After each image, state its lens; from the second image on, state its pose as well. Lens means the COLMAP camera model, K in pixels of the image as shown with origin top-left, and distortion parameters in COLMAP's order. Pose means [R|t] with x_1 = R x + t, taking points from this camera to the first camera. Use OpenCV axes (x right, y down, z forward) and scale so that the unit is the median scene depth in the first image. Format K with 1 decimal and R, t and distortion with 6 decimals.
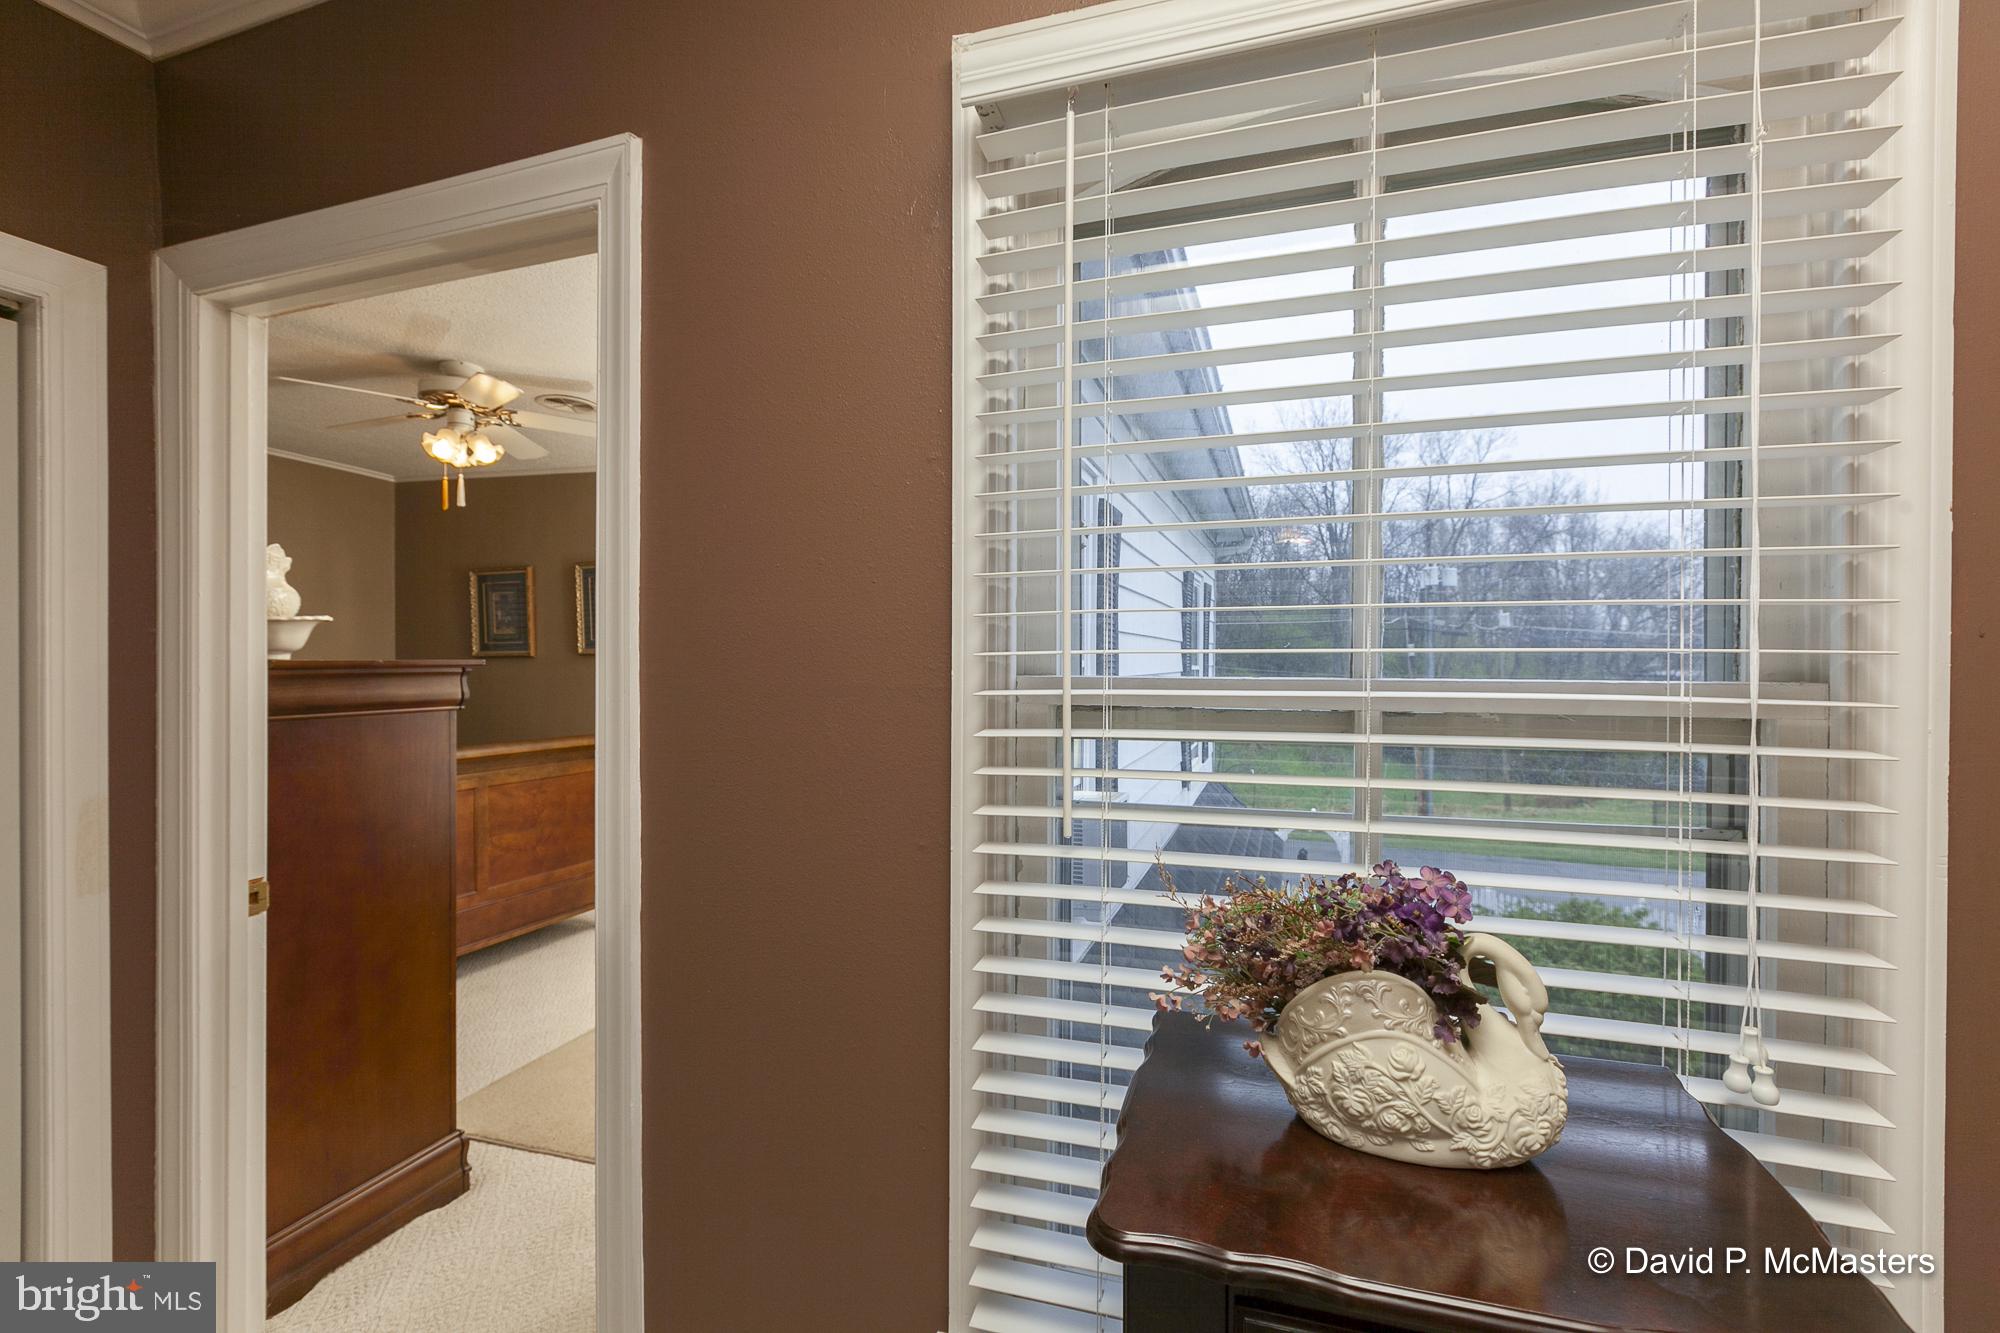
lens RADIAL K [[900.4, 0, 994.8], [0, 900.4, 657.7], [0, 0, 1]] dist [-0.000222, -0.000600]
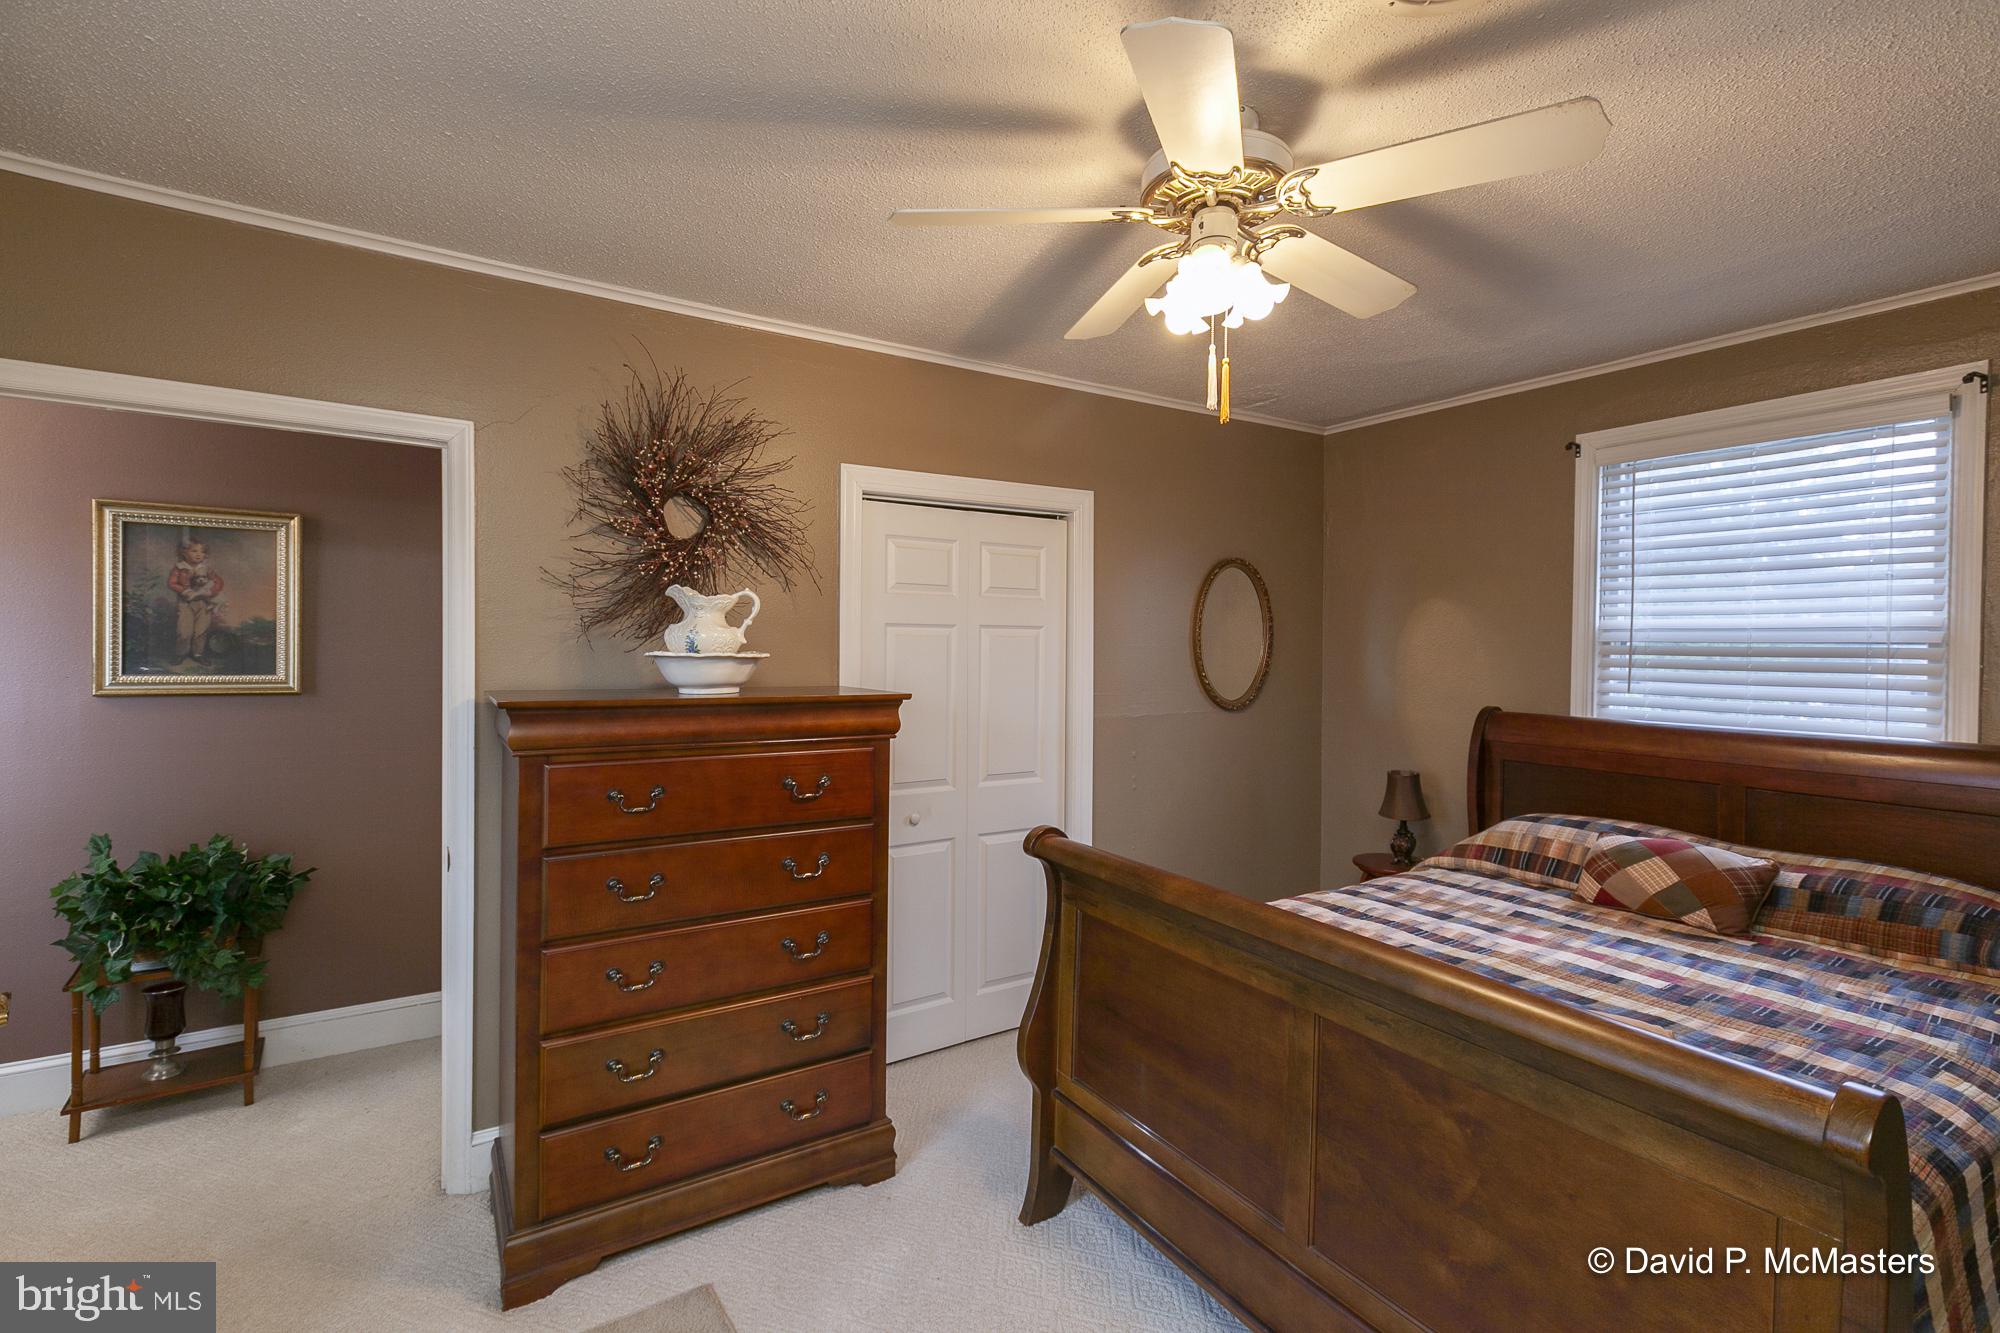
lens RADIAL K [[900.4, 0, 994.8], [0, 900.4, 657.7], [0, 0, 1]] dist [-0.000222, -0.000600]
pose [[-0.638837, 0.000054, -0.769342, -0.123403], [-0.007358, 0.999954, 0.006180, -0.031394], [0.769307, 0.009609, -0.638807, 1.123826]]
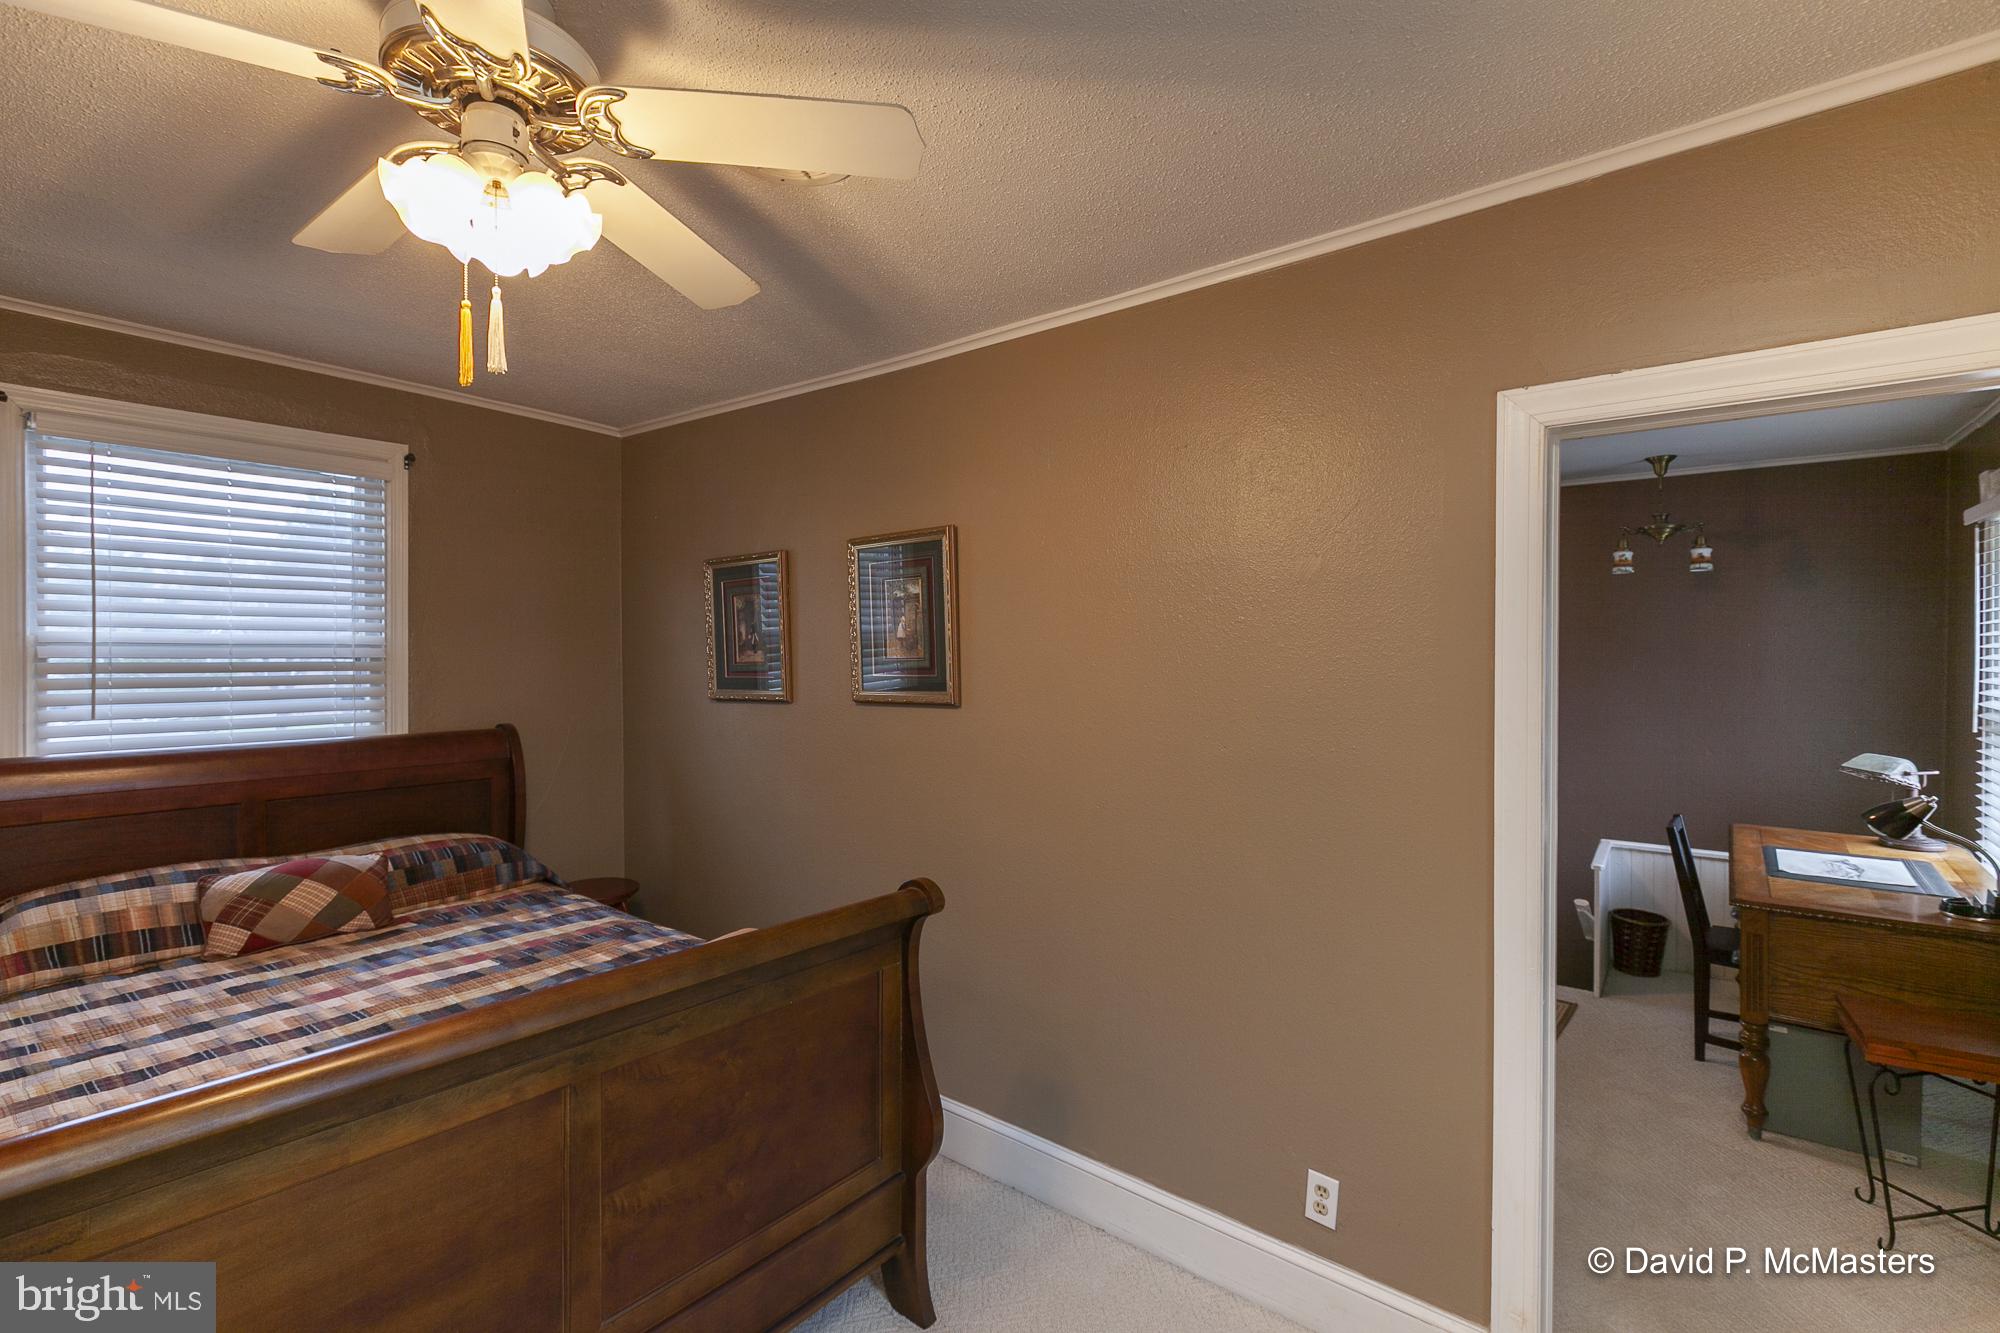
lens RADIAL K [[900.4, 0, 994.8], [0, 900.4, 657.7], [0, 0, 1]] dist [-0.000222, -0.000600]
pose [[0.942019, -0.000117, -0.335561, -0.249793], [0.003158, 0.999959, 0.008516, -0.047722], [0.335546, -0.009082, 0.941980, 0.657837]]
